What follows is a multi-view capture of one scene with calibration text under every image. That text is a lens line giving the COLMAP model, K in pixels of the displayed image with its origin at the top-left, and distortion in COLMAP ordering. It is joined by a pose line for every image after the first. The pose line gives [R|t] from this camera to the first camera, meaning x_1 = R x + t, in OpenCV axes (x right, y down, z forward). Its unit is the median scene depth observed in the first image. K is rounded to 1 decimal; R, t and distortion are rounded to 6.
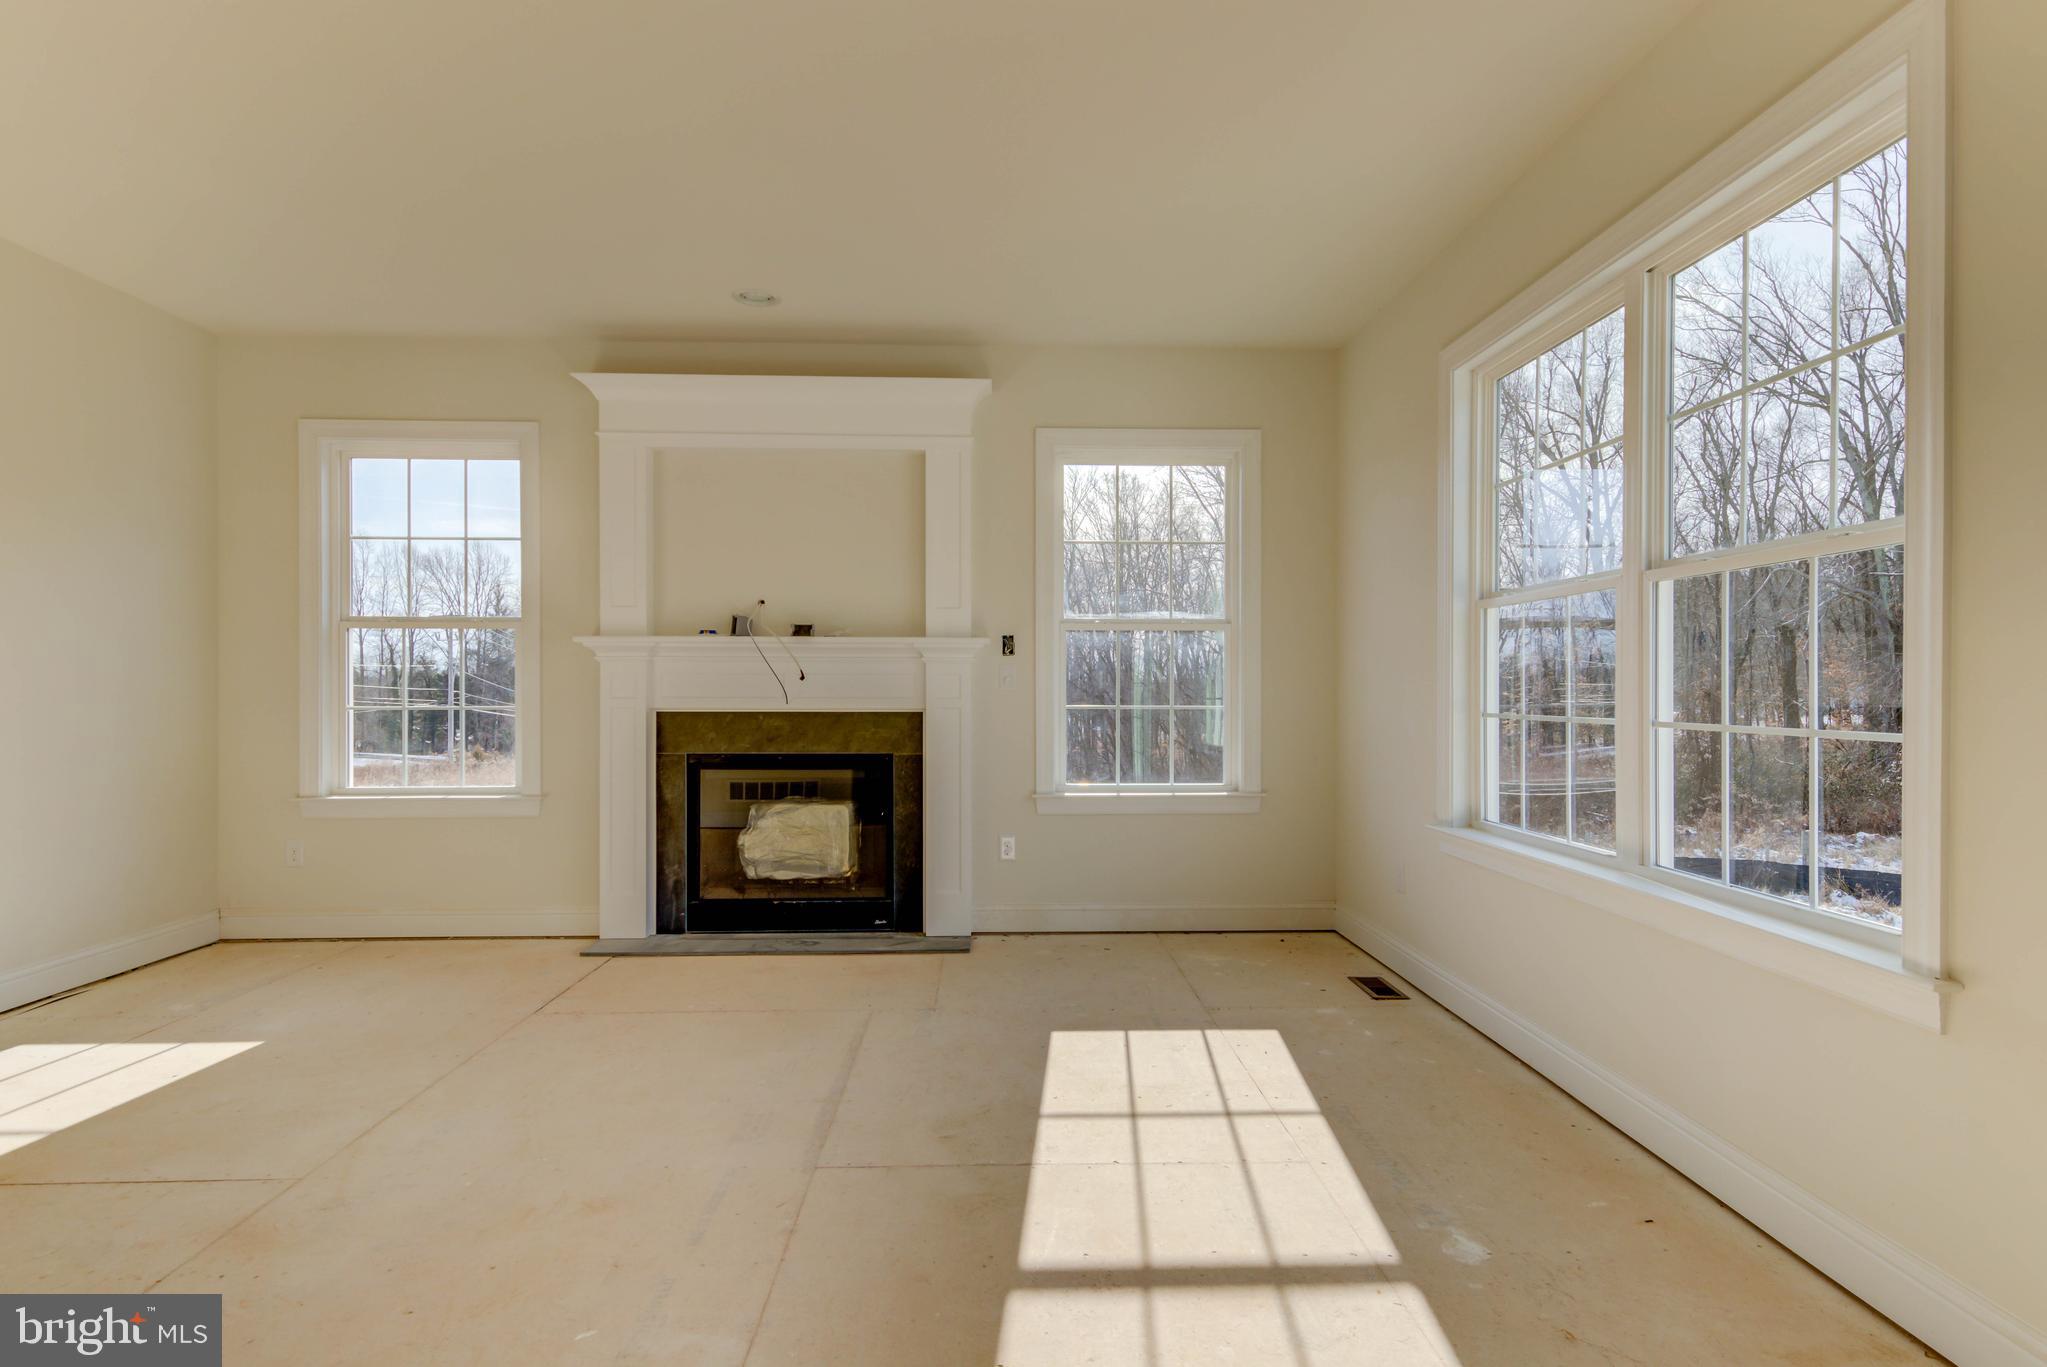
lens RADIAL K [[1030.3, 0, 1022.4], [0, 1030.3, 684.3], [0, 0, 1]] dist [0.022076, -0.006257]
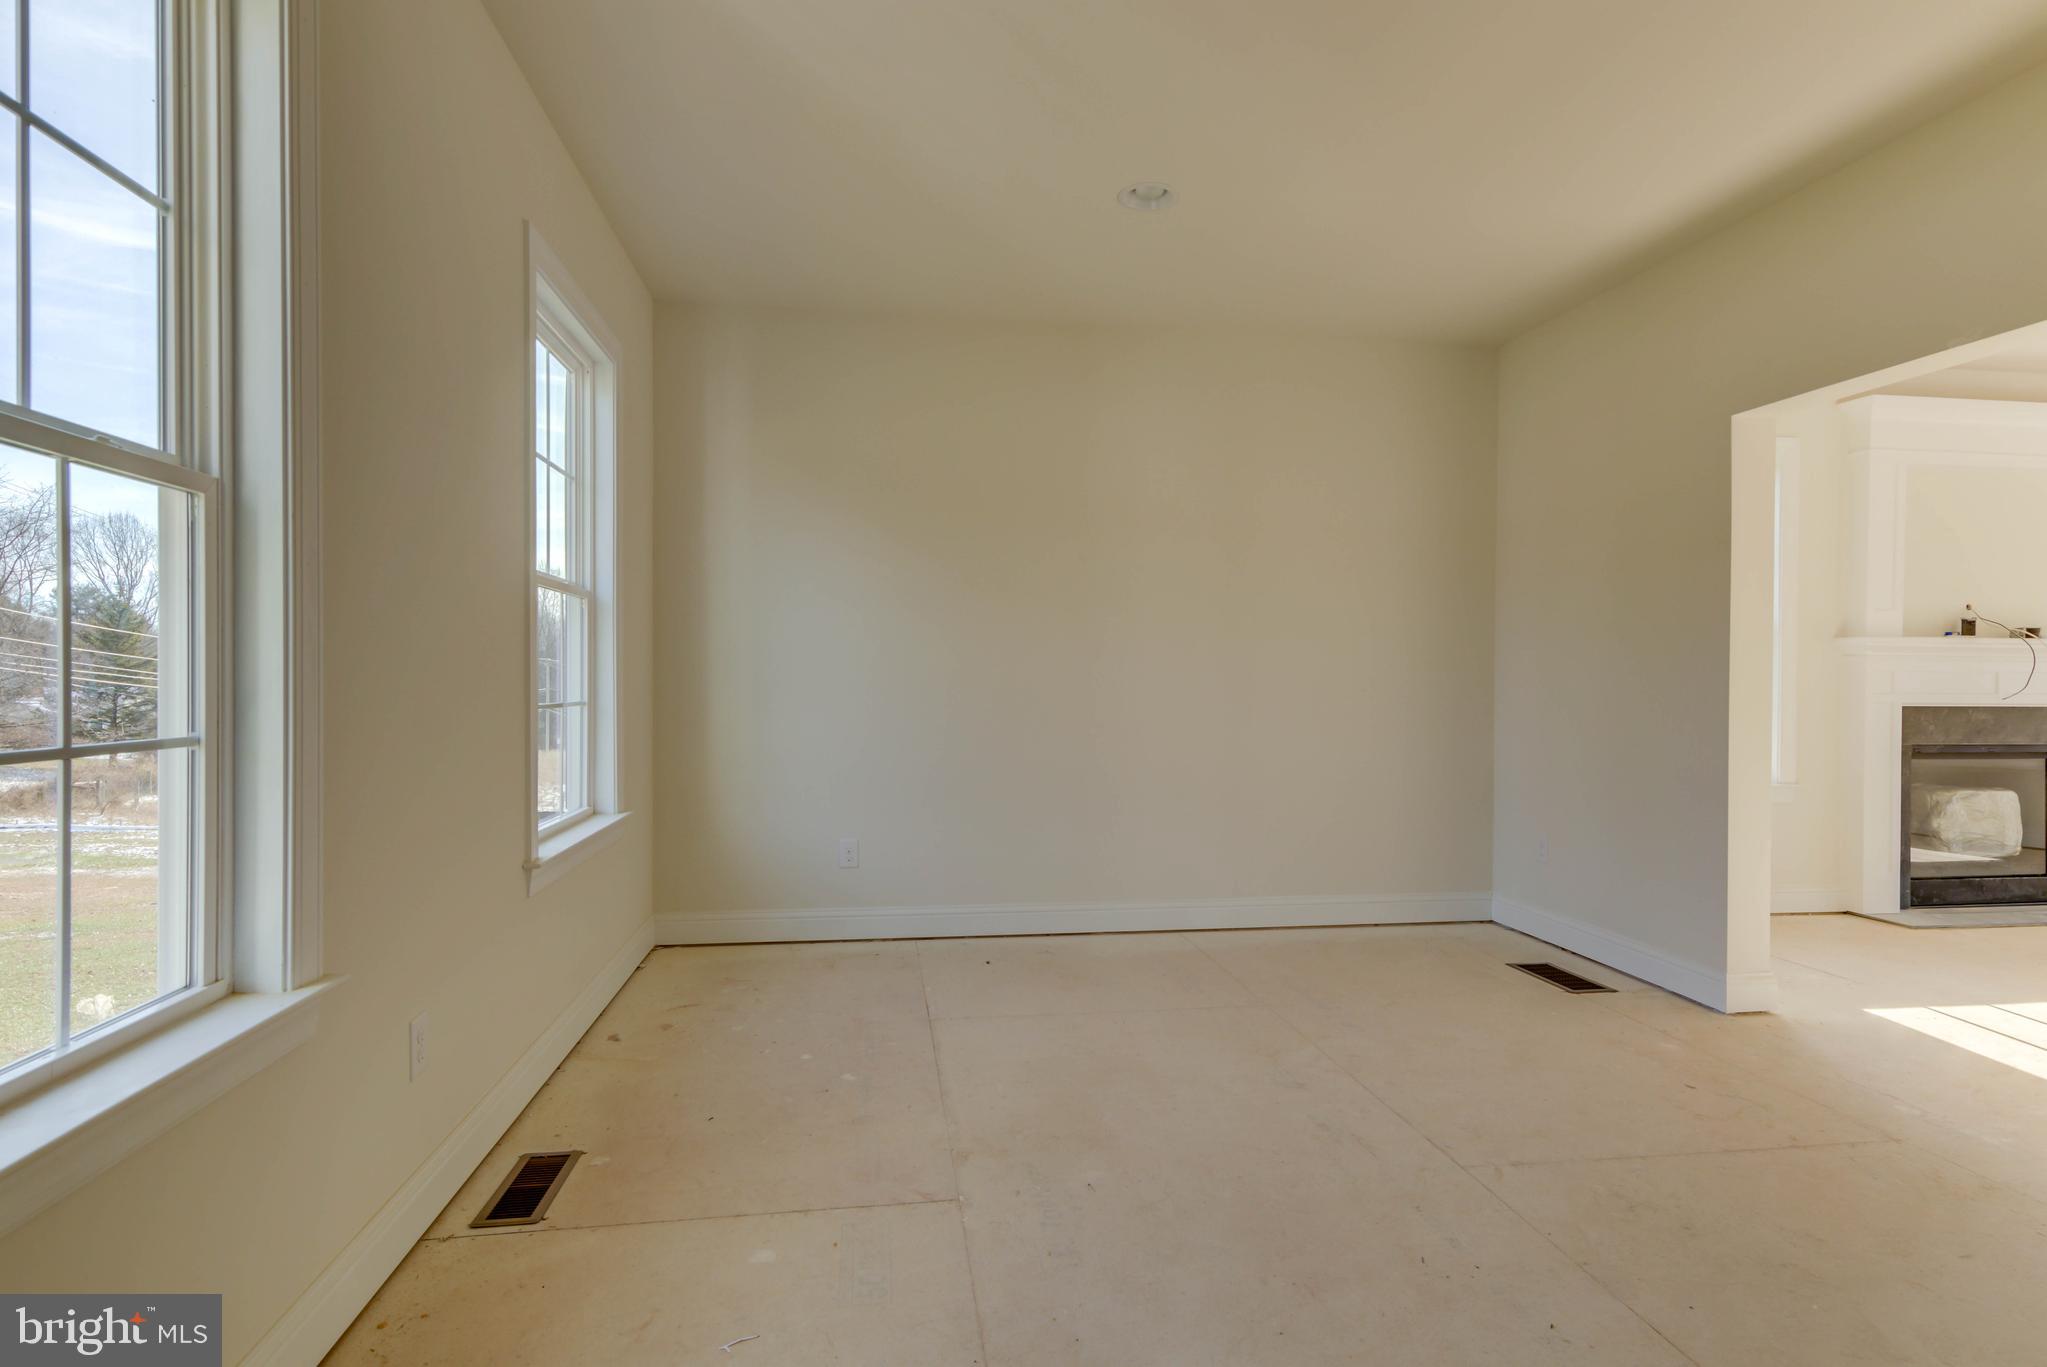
lens RADIAL K [[1085.9, 0, 1016.8], [0, 1085.9, 684.1], [0, 0, 1]] dist [0.018648, -0.000220]
pose [[0.990581, 0.006207, 0.136790, -1.422934], [-0.007474, 0.999934, 0.008750, 0.000253], [-0.136727, -0.009690, 0.990561, -0.022034]]
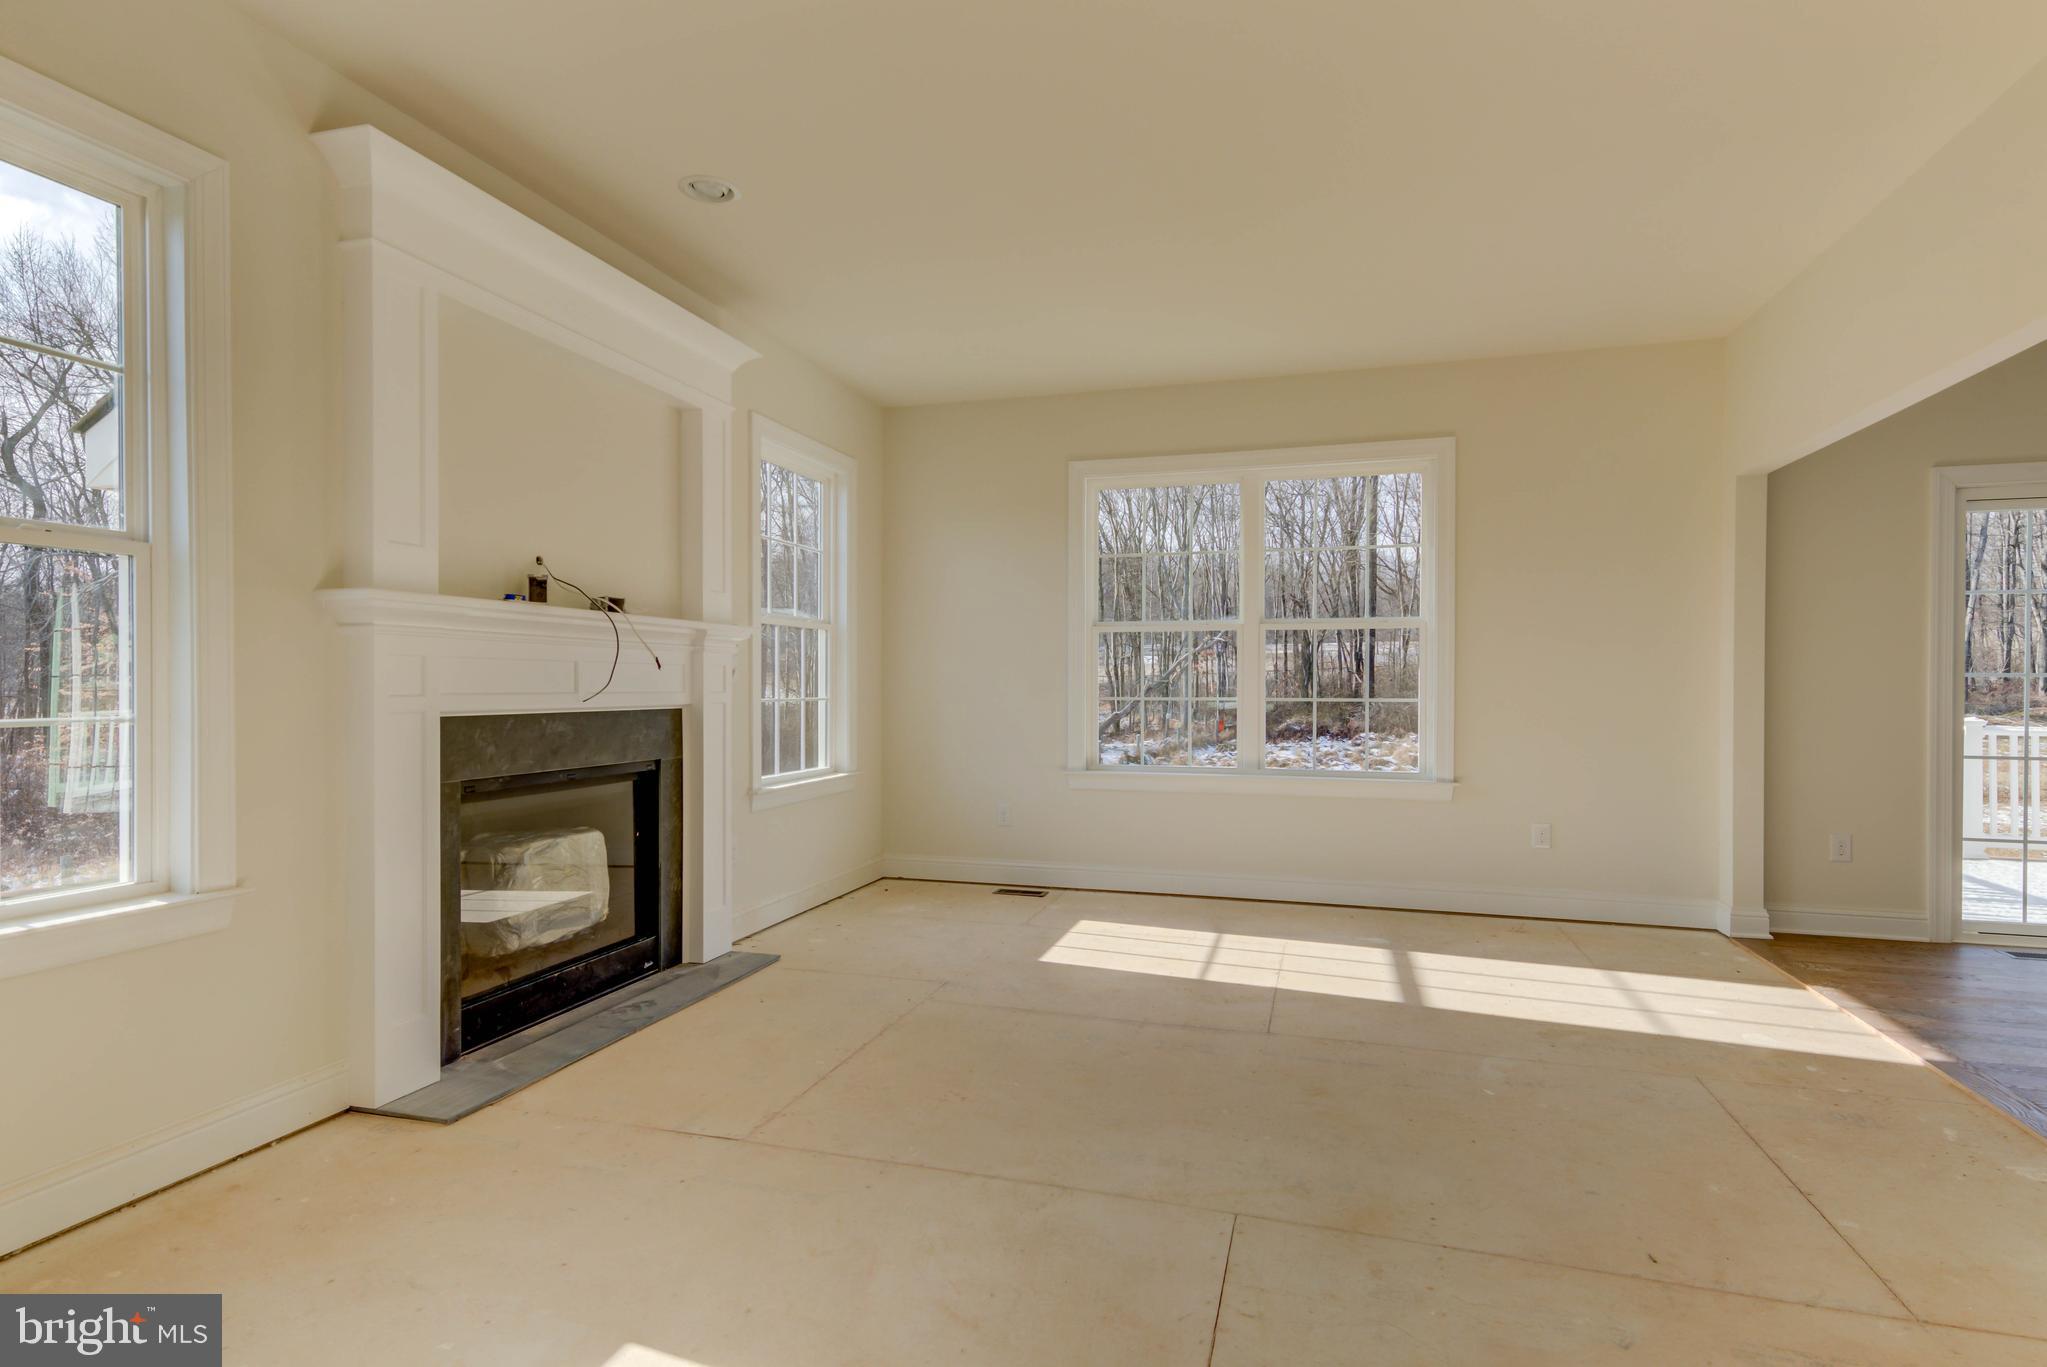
lens RADIAL K [[1030.3, 0, 1019.6], [0, 1030.3, 703.7], [0, 0, 1]] dist [0.022076, -0.006257]
pose [[0.319749, -0.017053, 0.947349, -0.828489], [-0.004795, 0.999796, 0.019616, 0.004501], [-0.947490, -0.010814, 0.319602, 0.460334]]
